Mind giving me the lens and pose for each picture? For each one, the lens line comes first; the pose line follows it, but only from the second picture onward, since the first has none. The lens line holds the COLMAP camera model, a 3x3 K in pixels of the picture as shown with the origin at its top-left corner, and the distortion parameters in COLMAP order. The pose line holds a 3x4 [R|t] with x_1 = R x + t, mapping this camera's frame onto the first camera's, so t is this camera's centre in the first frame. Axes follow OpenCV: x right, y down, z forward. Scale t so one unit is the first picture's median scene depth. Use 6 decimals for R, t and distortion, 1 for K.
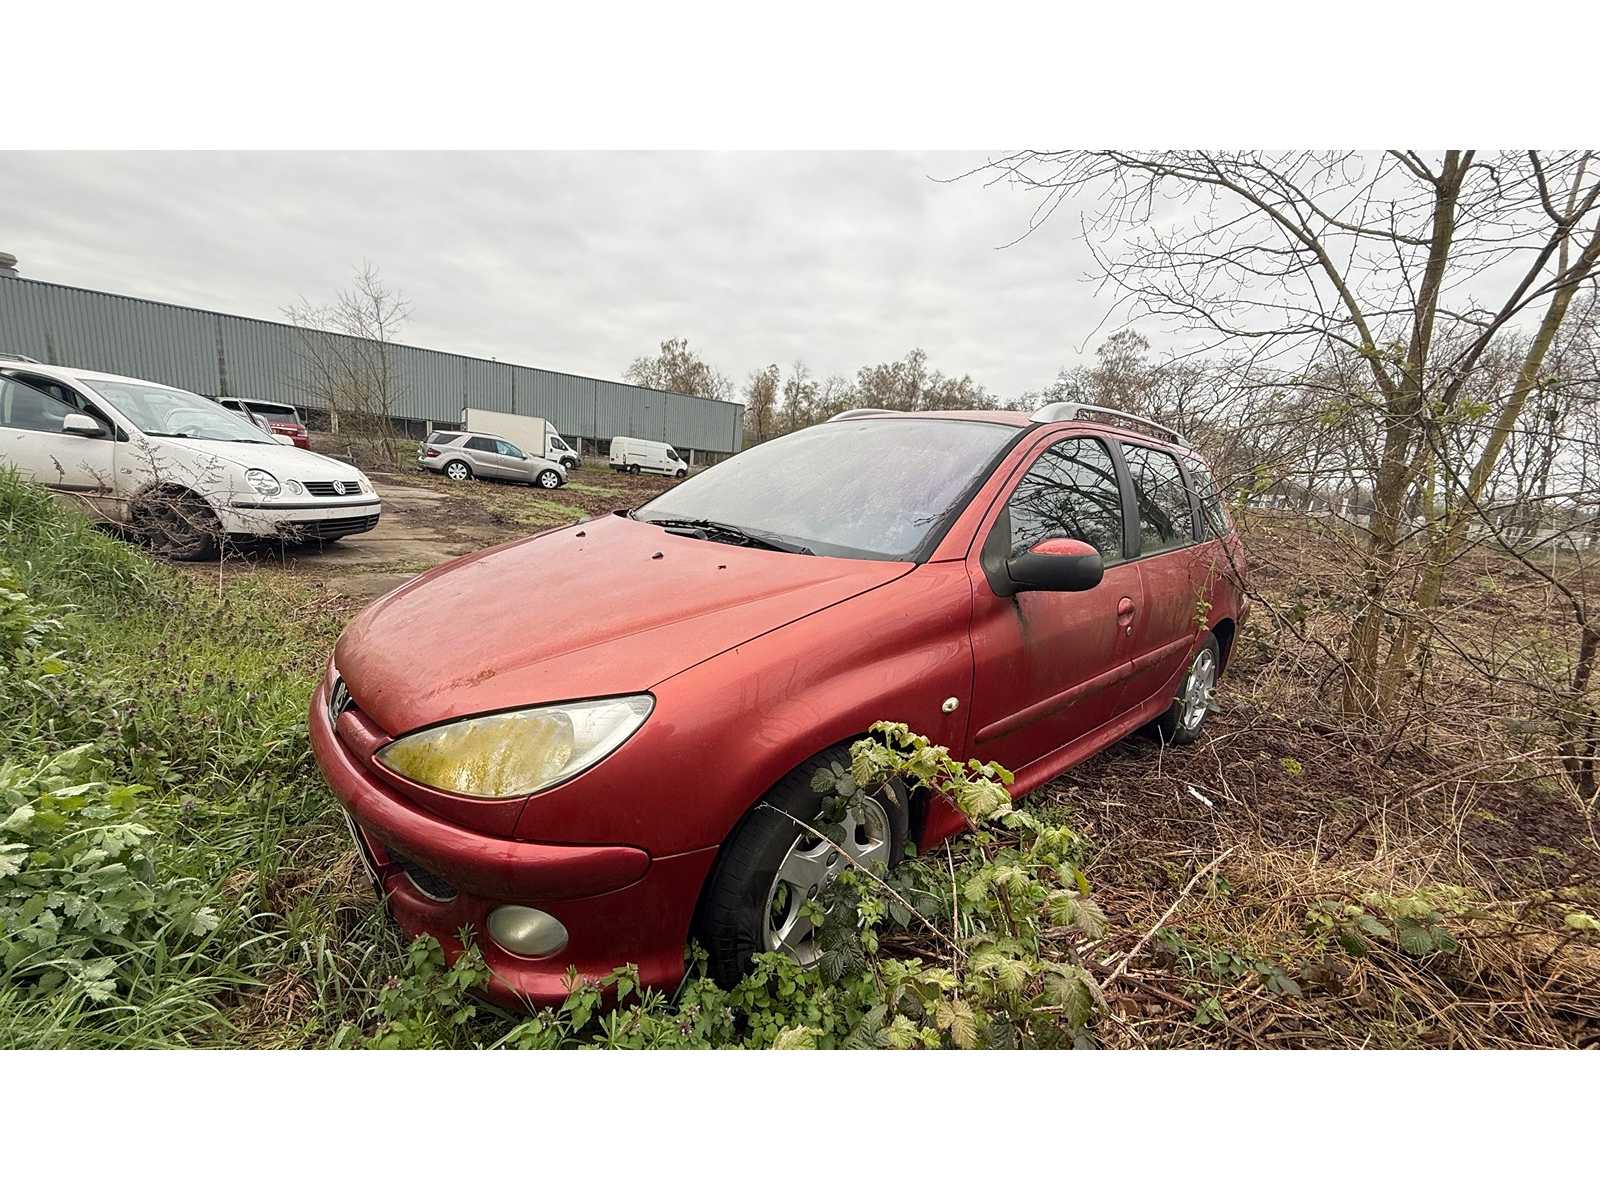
lens RADIAL K [[624.0, 0, 784.9], [0, 624.0, 616.1], [0, 0, 1]] dist [-0.000605, -0.000137]
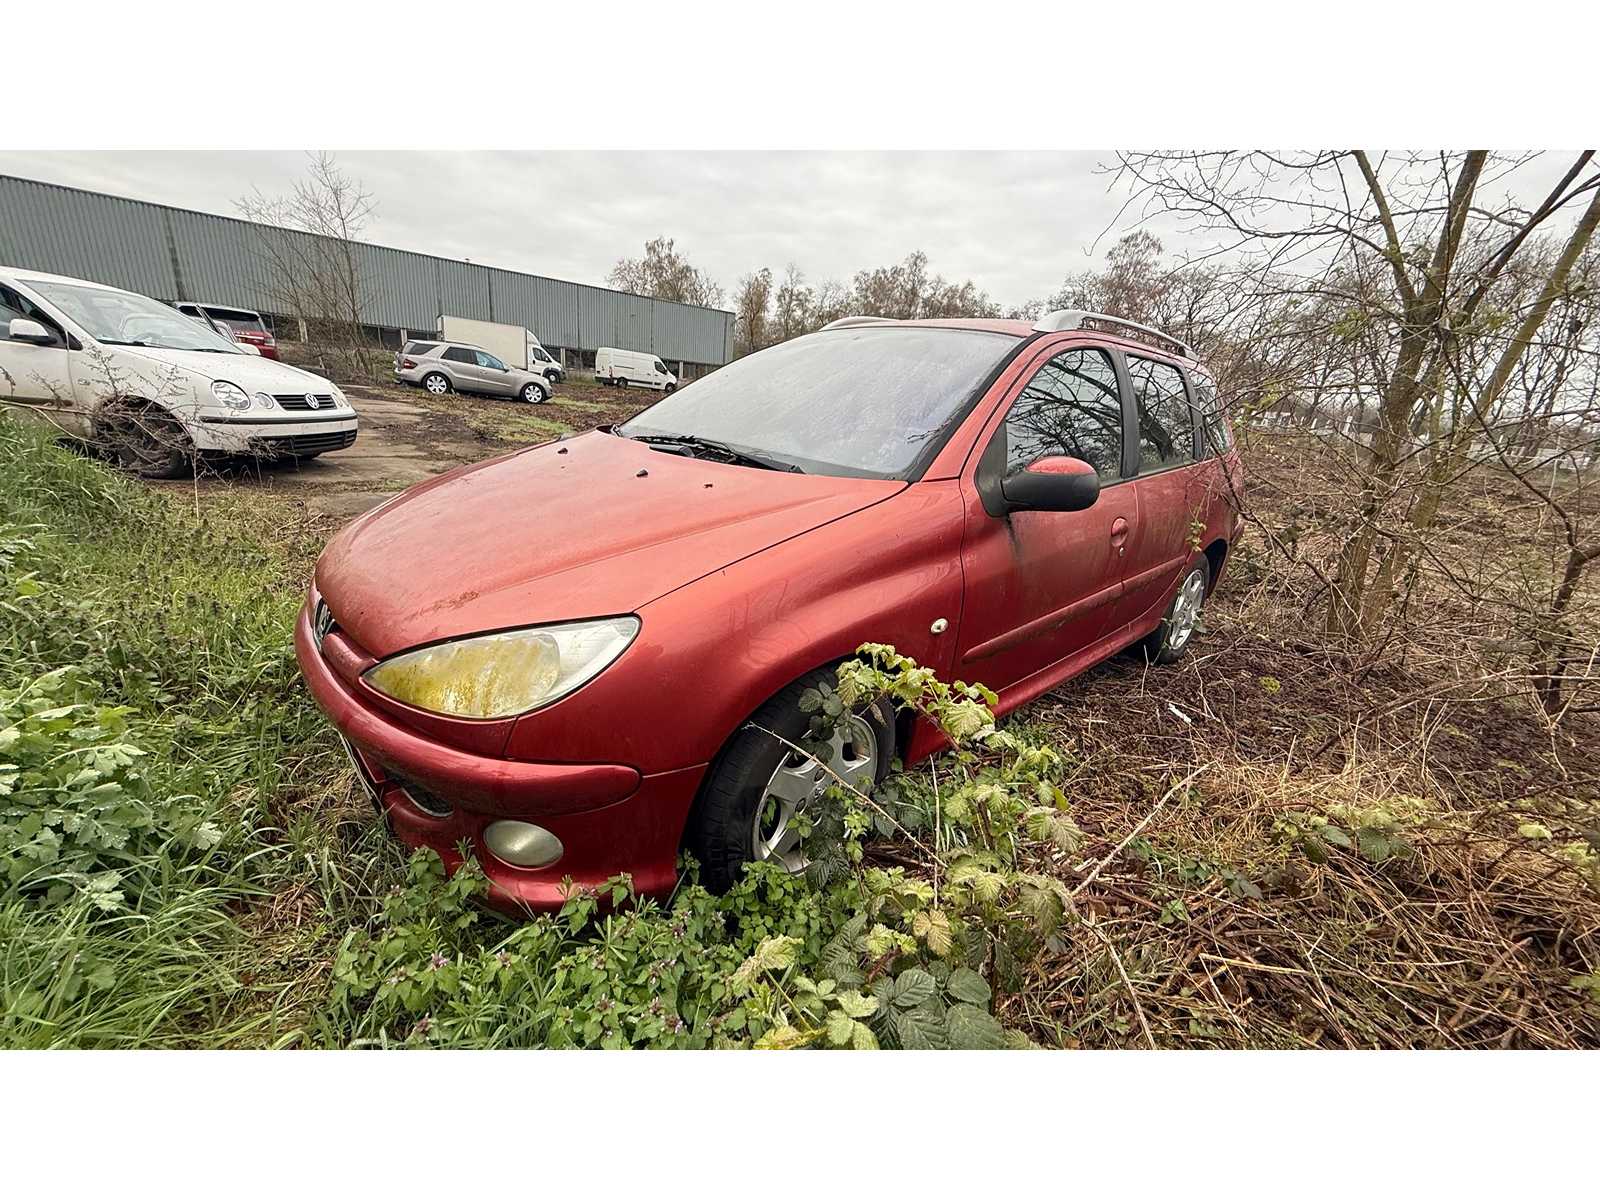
lens RADIAL K [[622.9, 0, 784.6], [0, 622.9, 610.9], [0, 0, 1]] dist [-0.000238, -0.000261]
pose [[0.999947, -0.000480, 0.010238, 0.004519], [-0.000738, 0.992937, 0.118637, -0.000141], [-0.010223, -0.118639, 0.992885, 0.008807]]
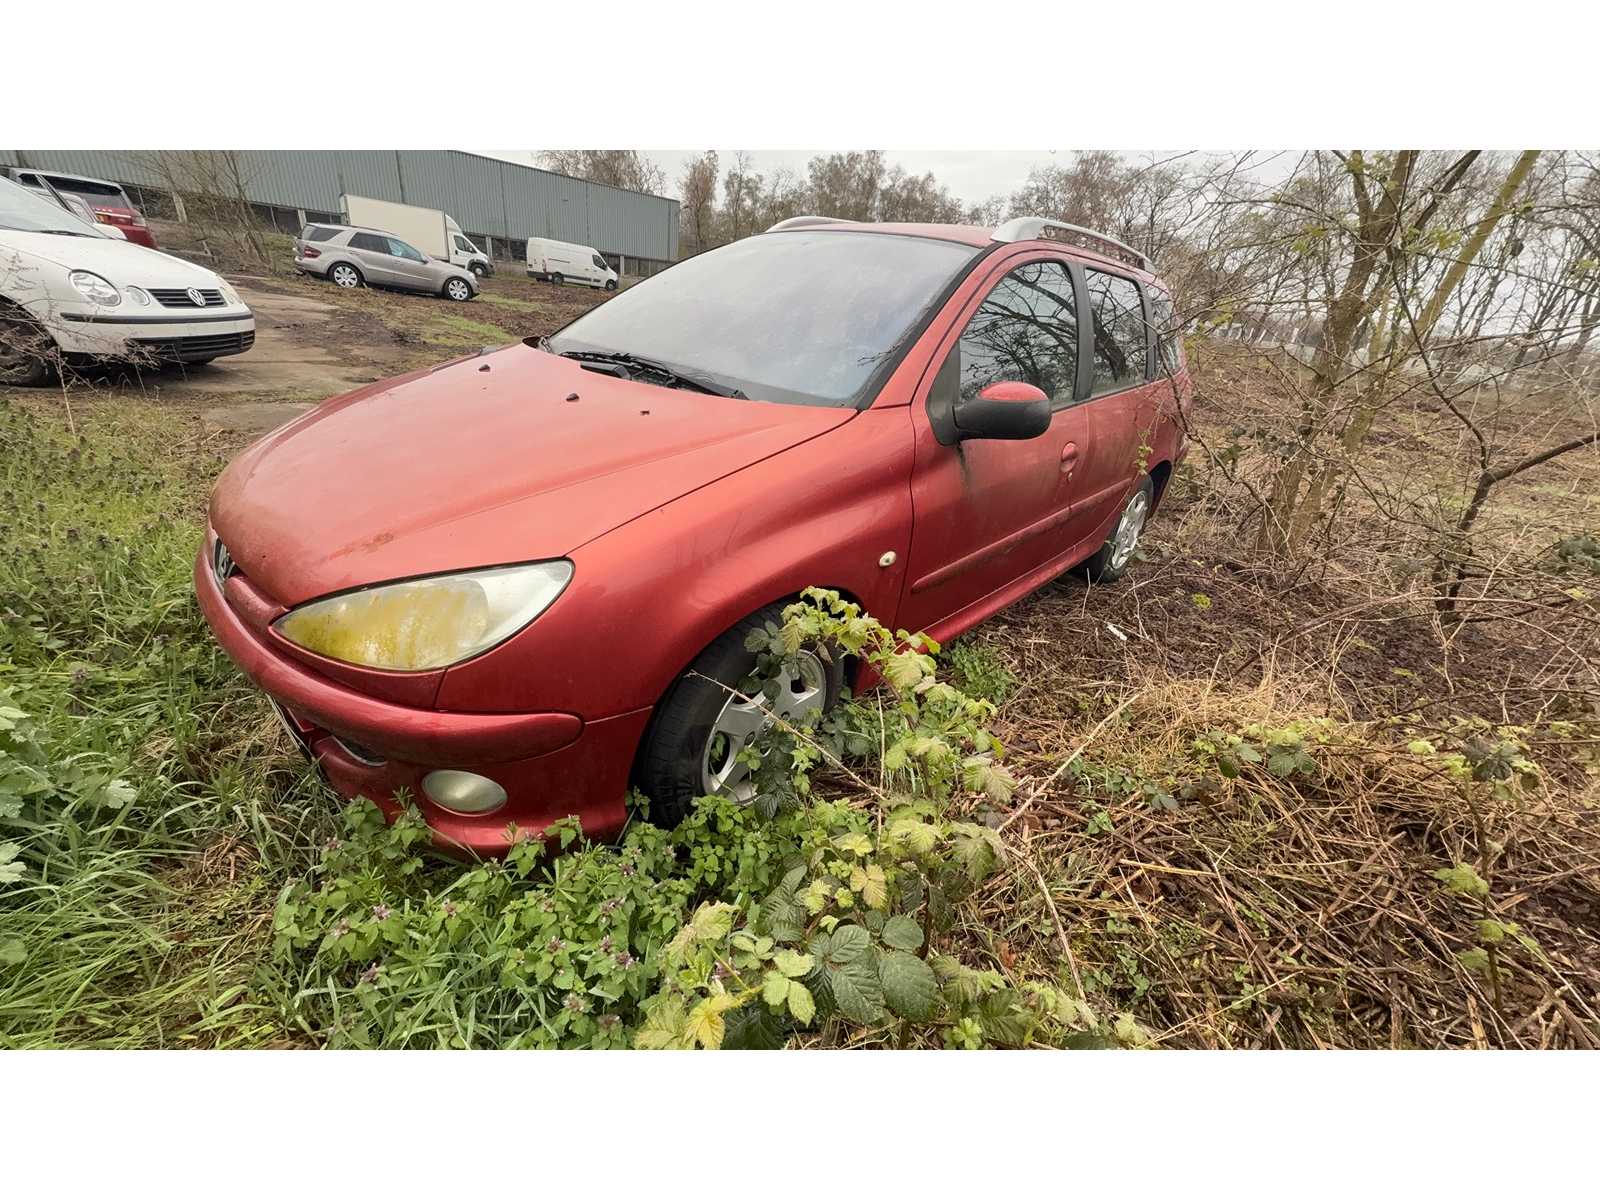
lens RADIAL K [[624.9, 0, 786.2], [0, 624.9, 606.0], [0, 0, 1]] dist [-0.000189, -0.000147]
pose [[0.996439, -0.018579, 0.082249, 0.014132], [-0.002066, 0.969752, 0.244082, -0.017124], [-0.084296, -0.243382, 0.966260, 0.024805]]
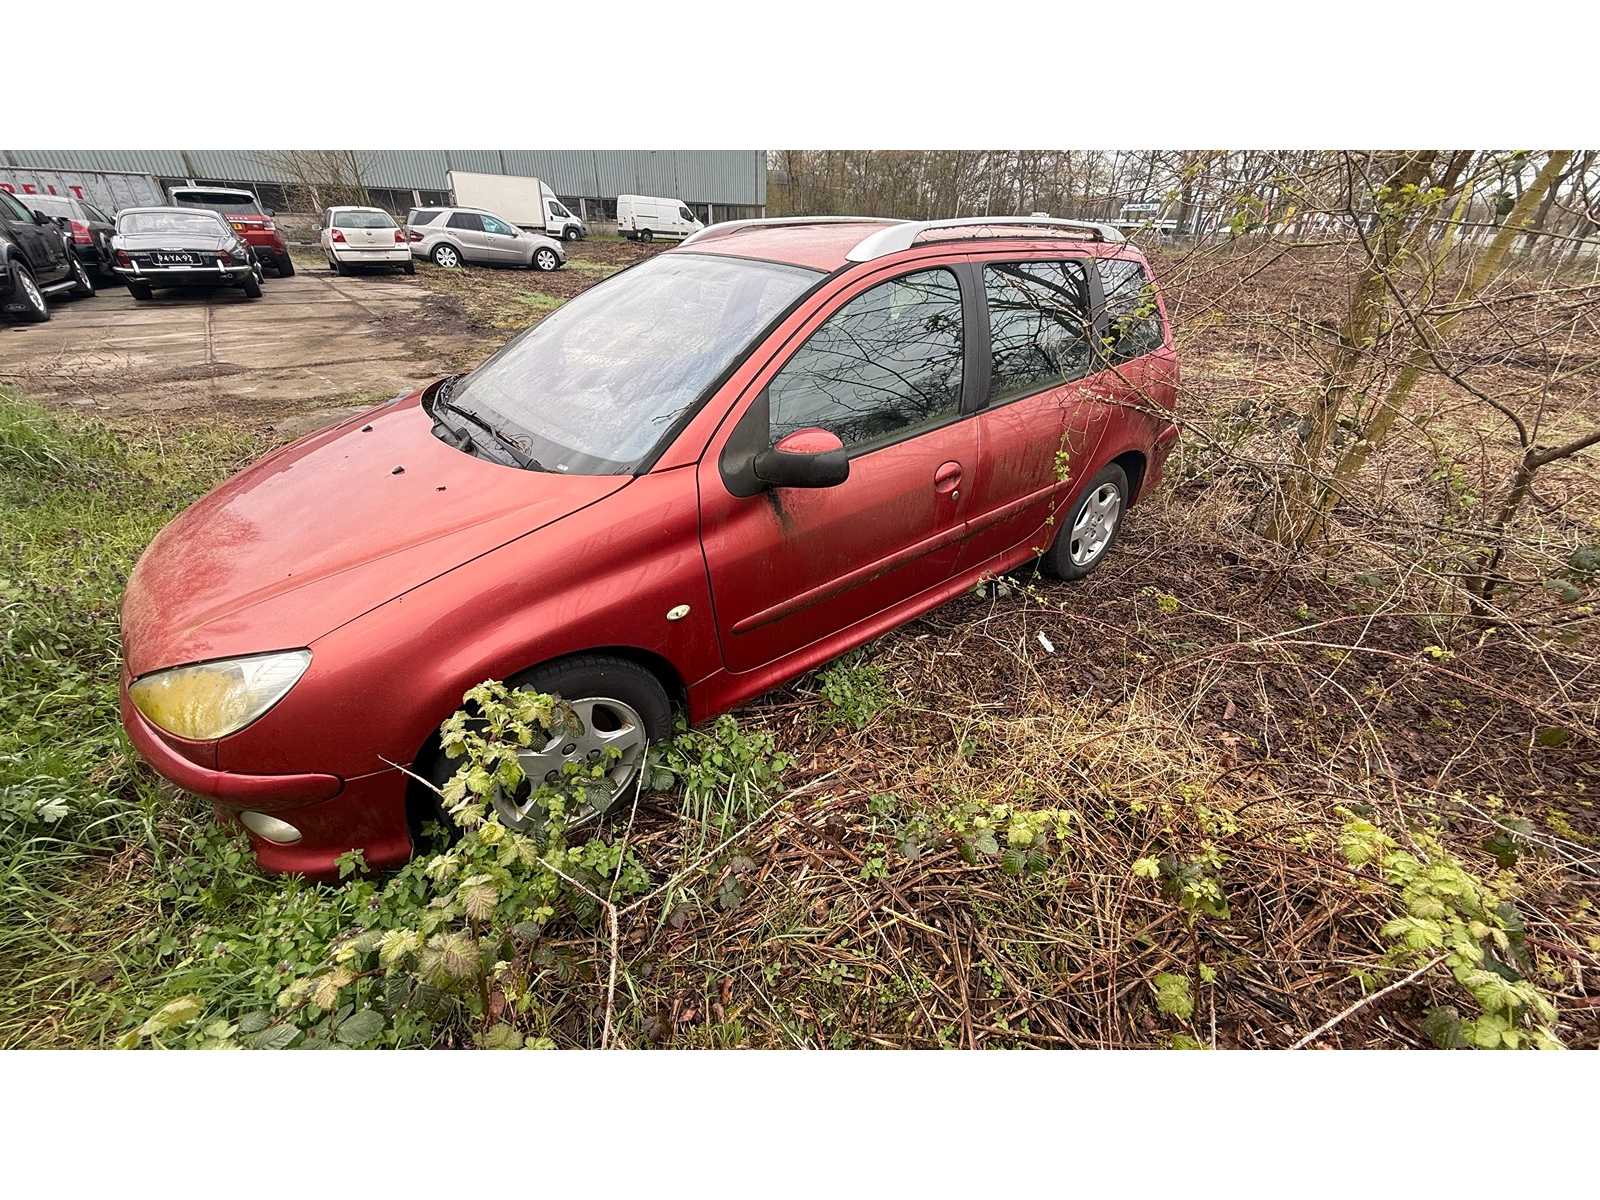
lens RADIAL K [[622.5, 0, 800.0], [0, 622.5, 600.0], [0, 0, 1]] dist [0.000184, -0.000180]
pose [[0.996669, -0.021136, -0.078761, 0.372258], [0.045238, 0.946895, 0.318344, -0.136181], [0.067850, -0.320846, 0.944698, 0.019701]]
